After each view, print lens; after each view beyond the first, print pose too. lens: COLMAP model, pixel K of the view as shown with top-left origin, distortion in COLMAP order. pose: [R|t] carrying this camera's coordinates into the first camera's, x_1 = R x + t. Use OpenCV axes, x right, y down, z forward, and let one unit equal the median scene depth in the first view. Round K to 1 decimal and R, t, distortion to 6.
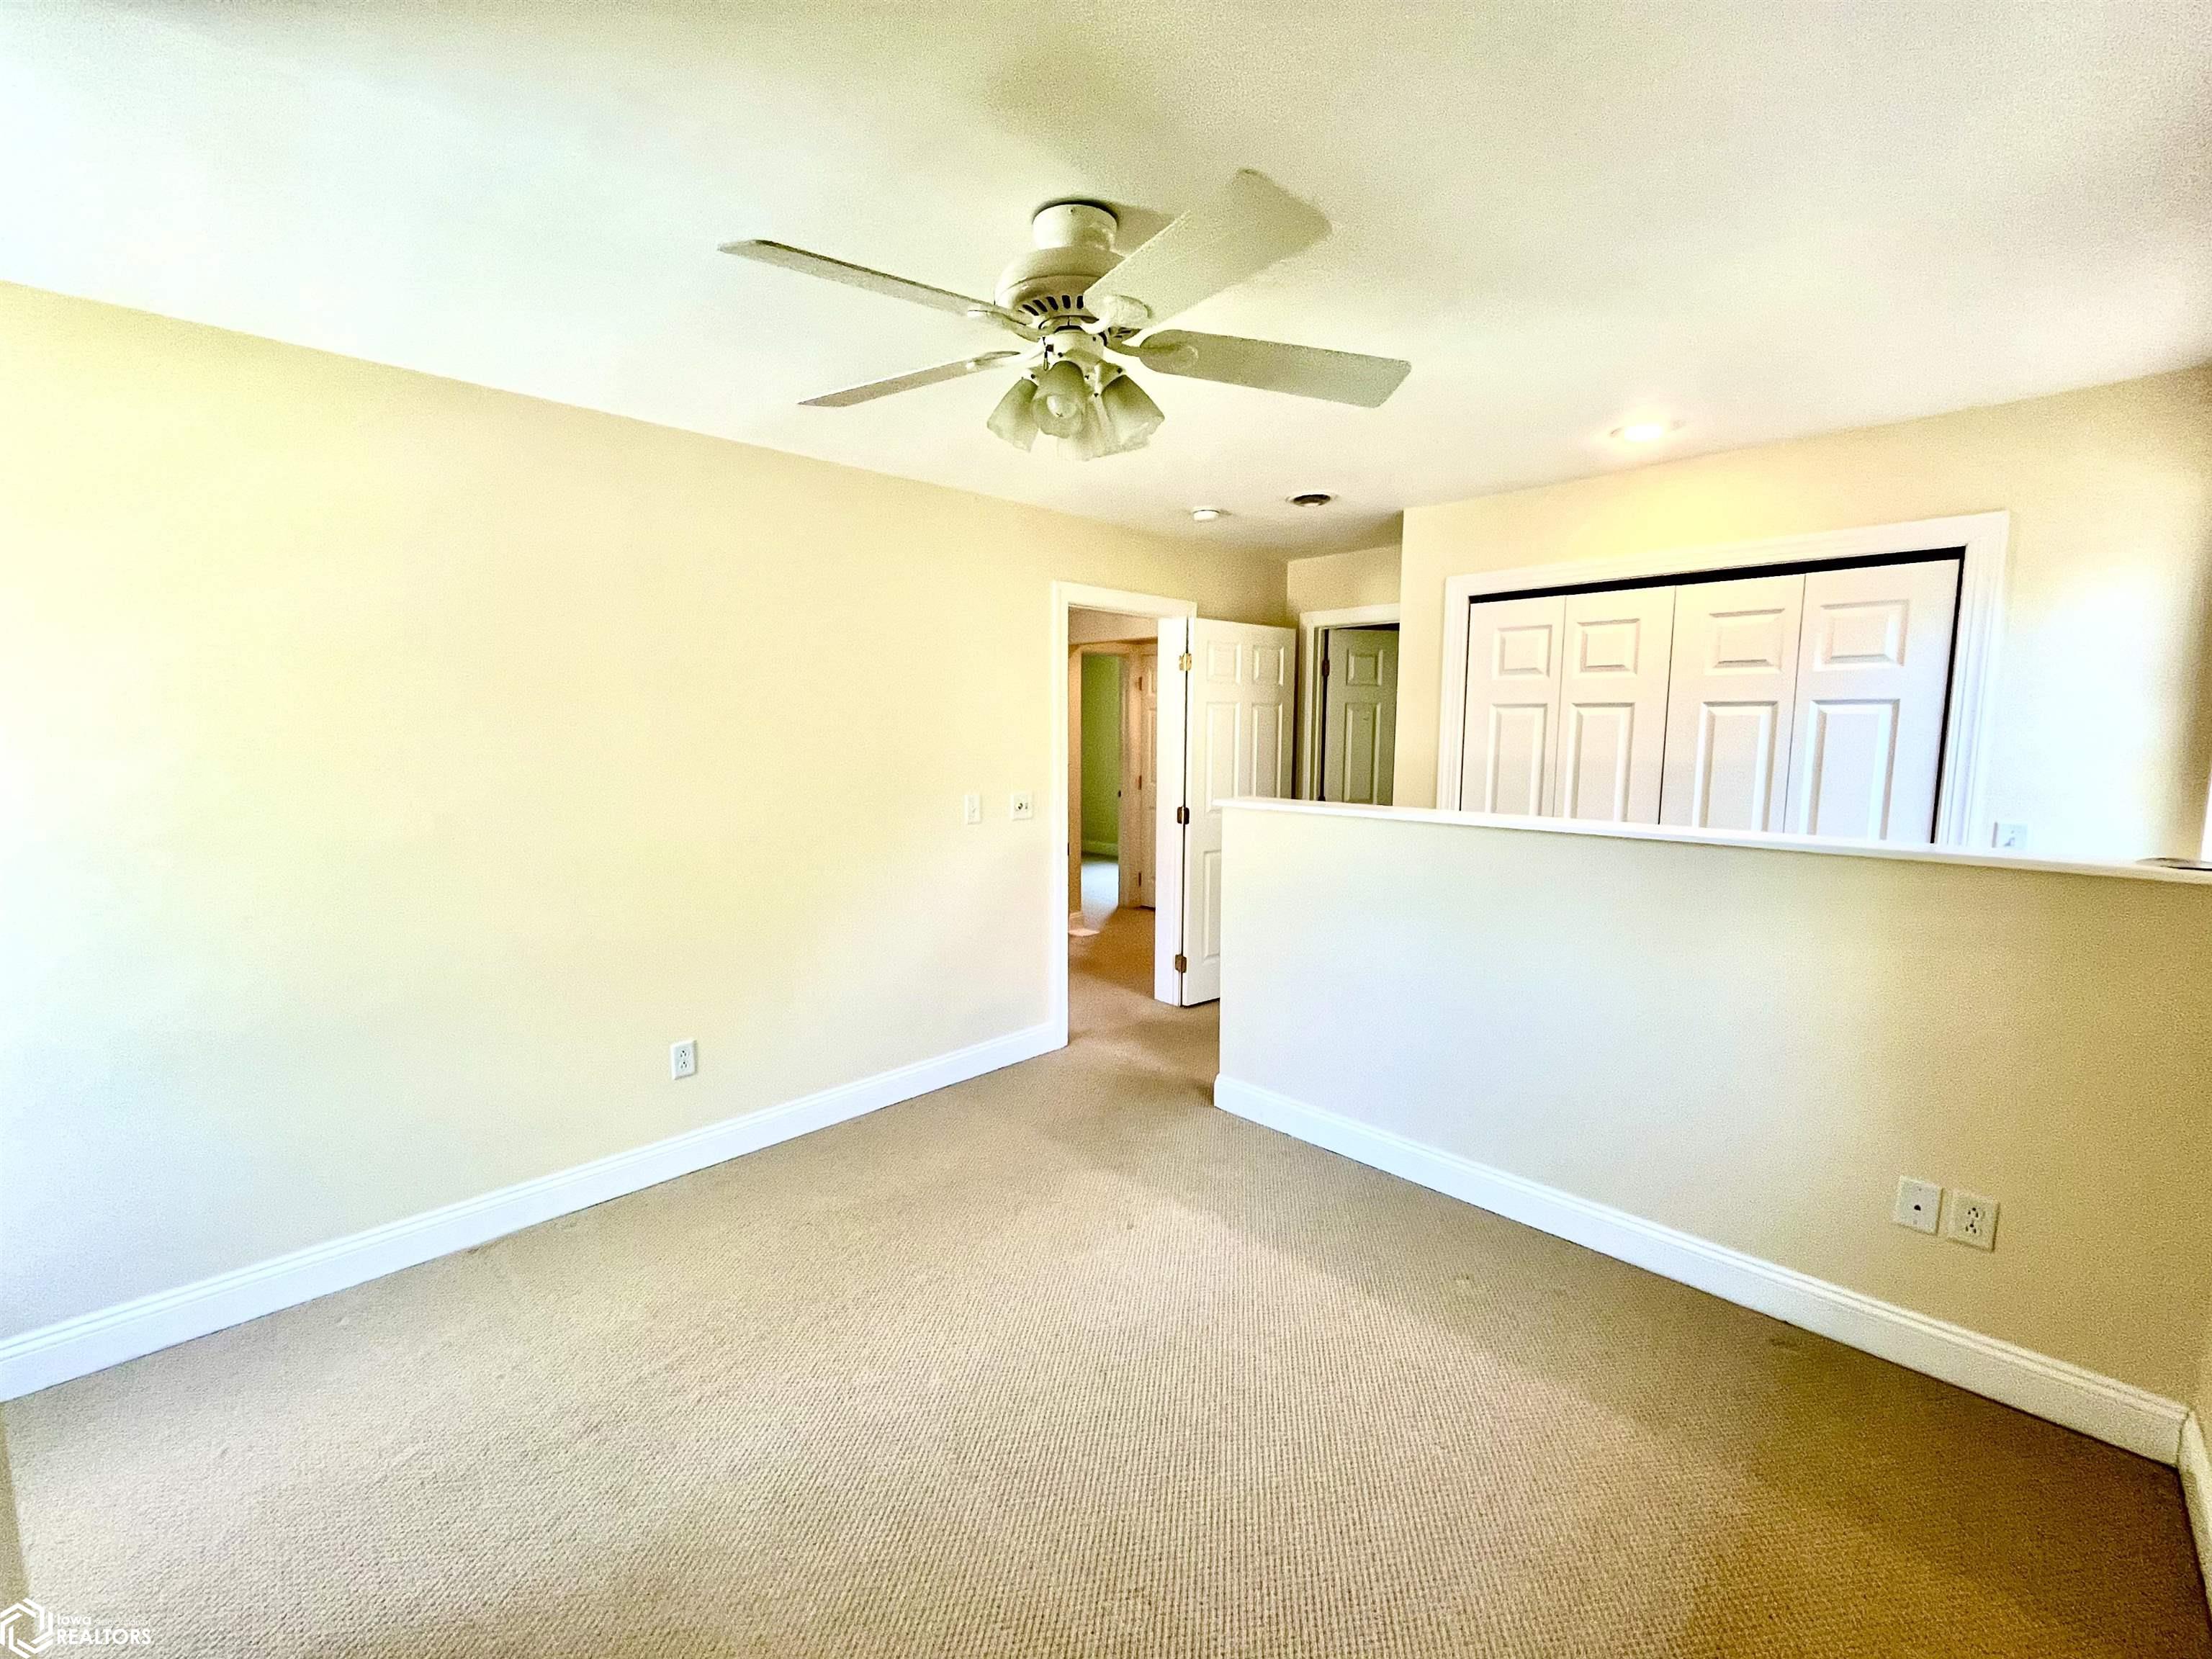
lens RADIAL K [[905.5, 0, 1112.7], [0, 905.5, 825.8], [0, 0, 1]] dist [-0.002165, -0.000026]
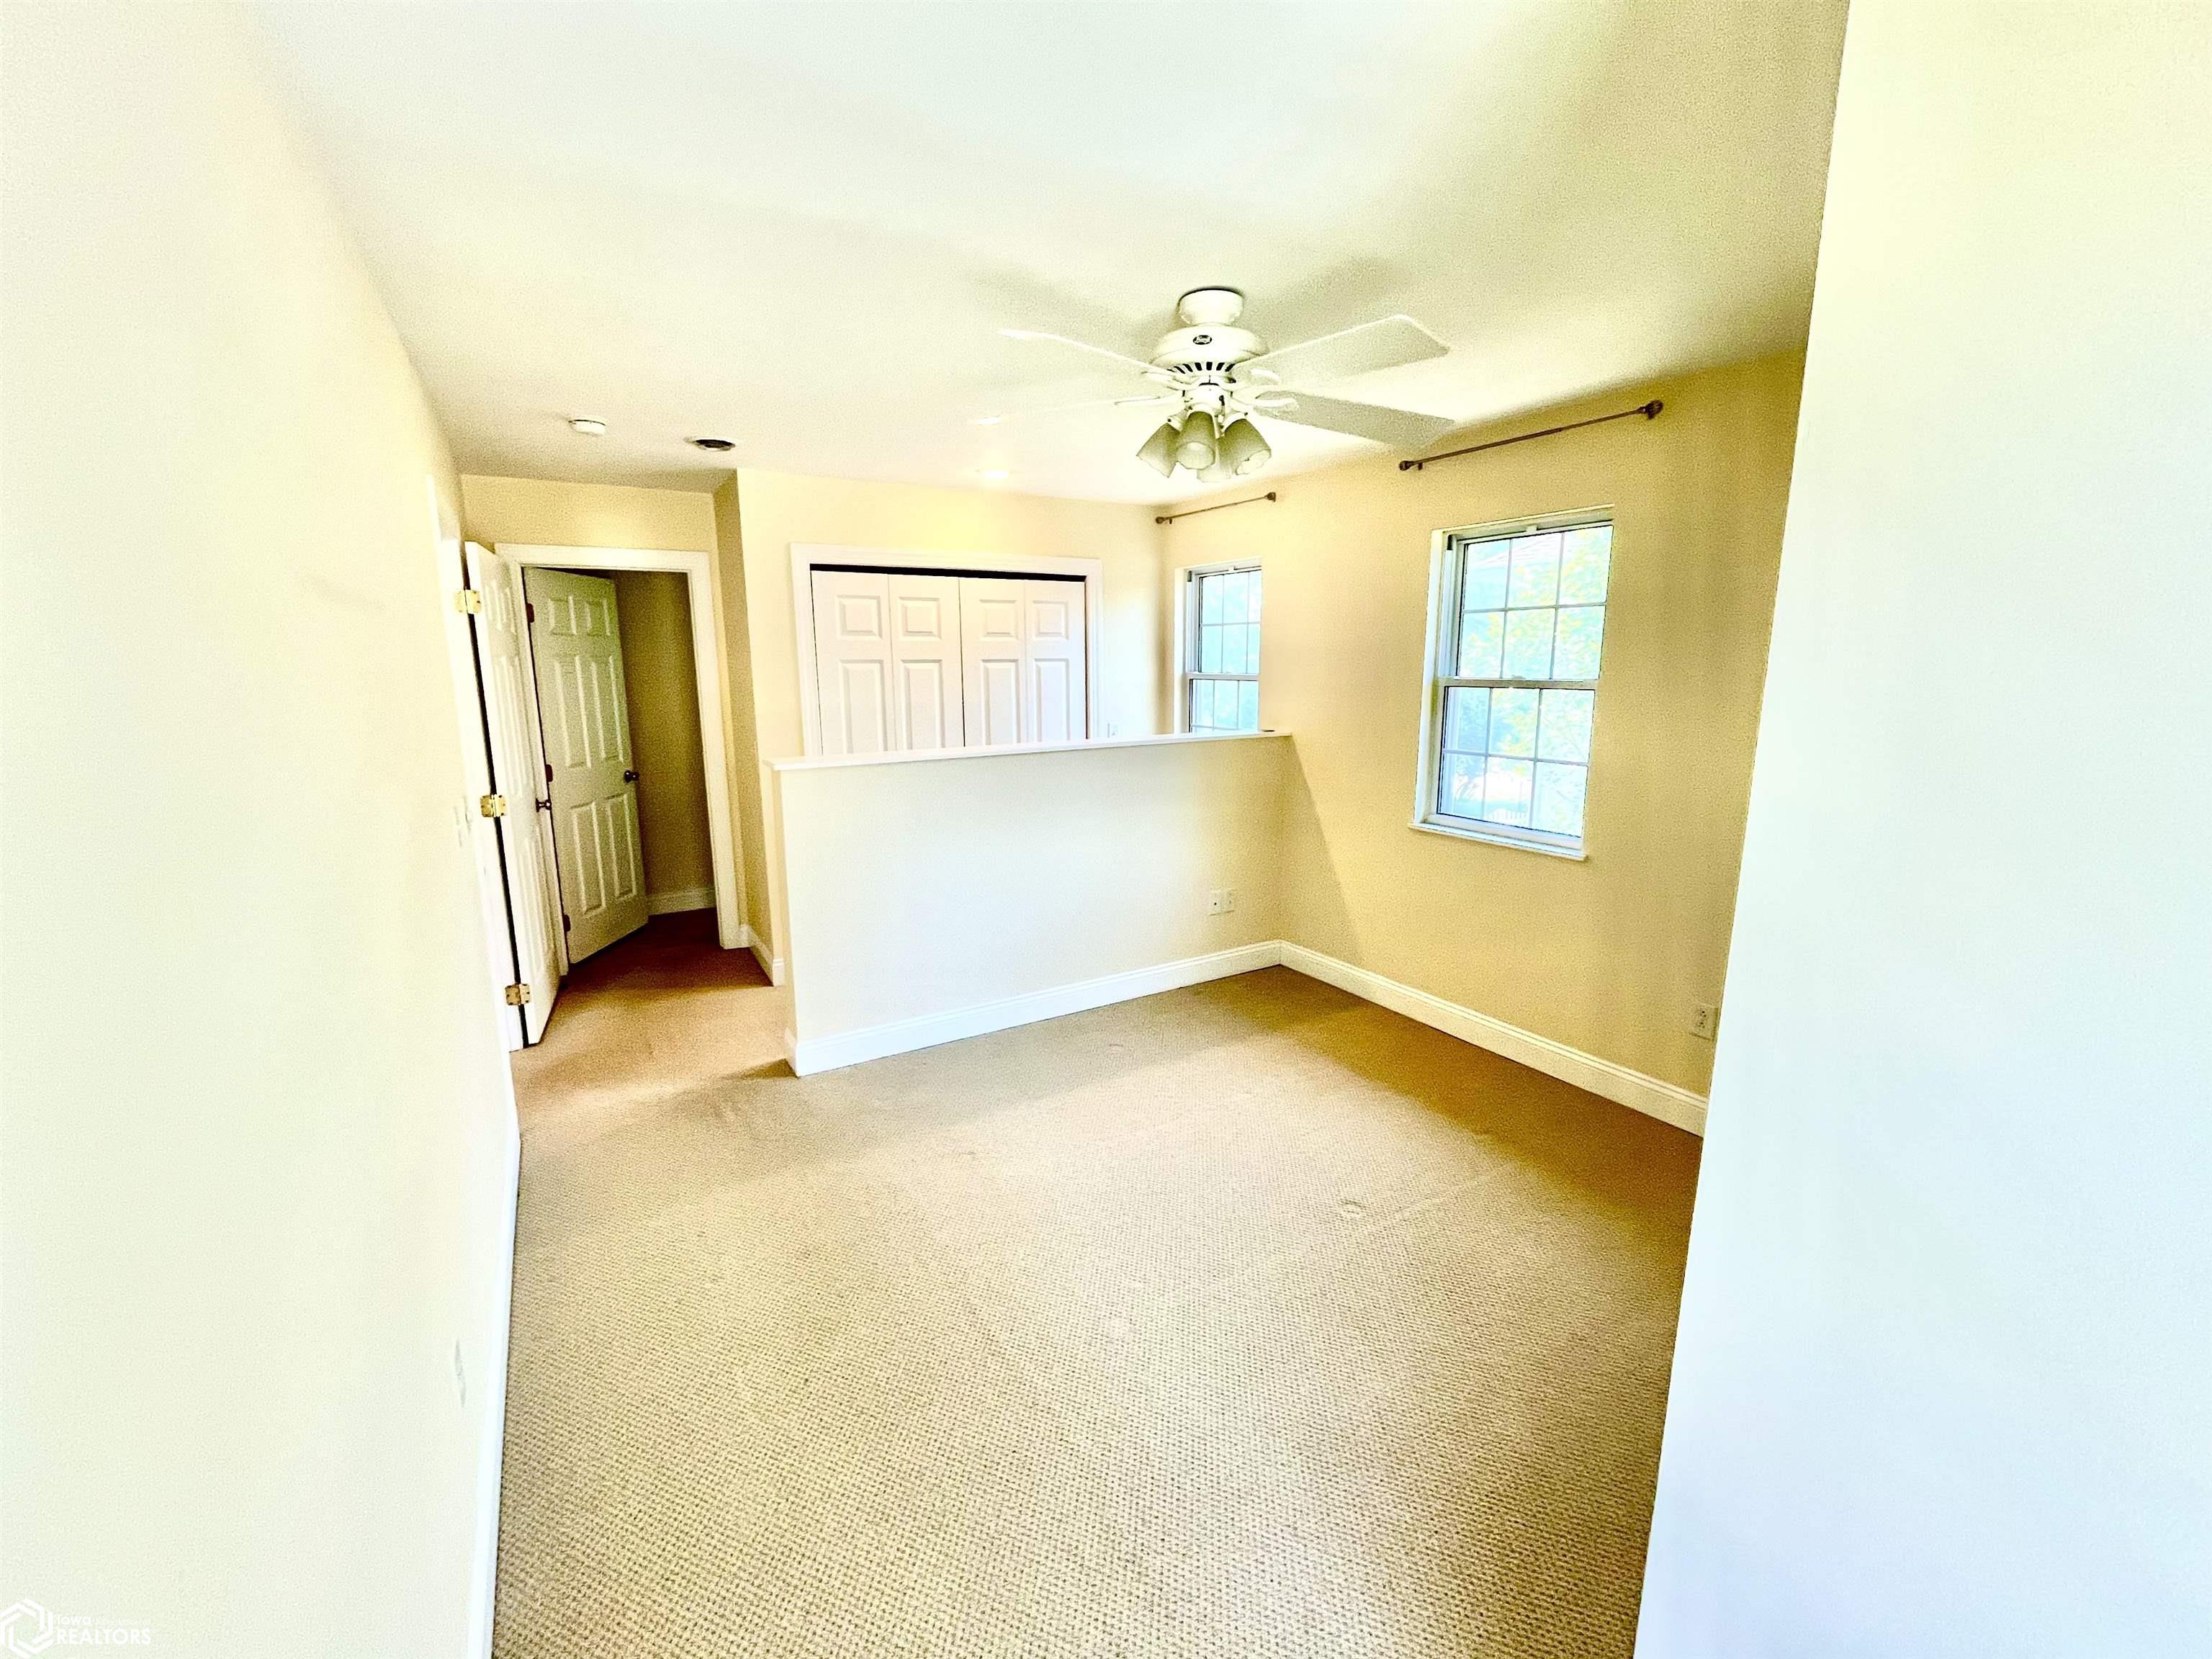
lens RADIAL K [[905.5, 0, 1109.9], [0, 905.5, 829.2], [0, 0, 1]] dist [-0.002165, -0.000026]
pose [[0.243431, -0.184325, 0.952242, -0.710504], [0.114587, 0.980366, 0.160476, -0.074974], [-0.963126, 0.070049, 0.259773, 0.411062]]
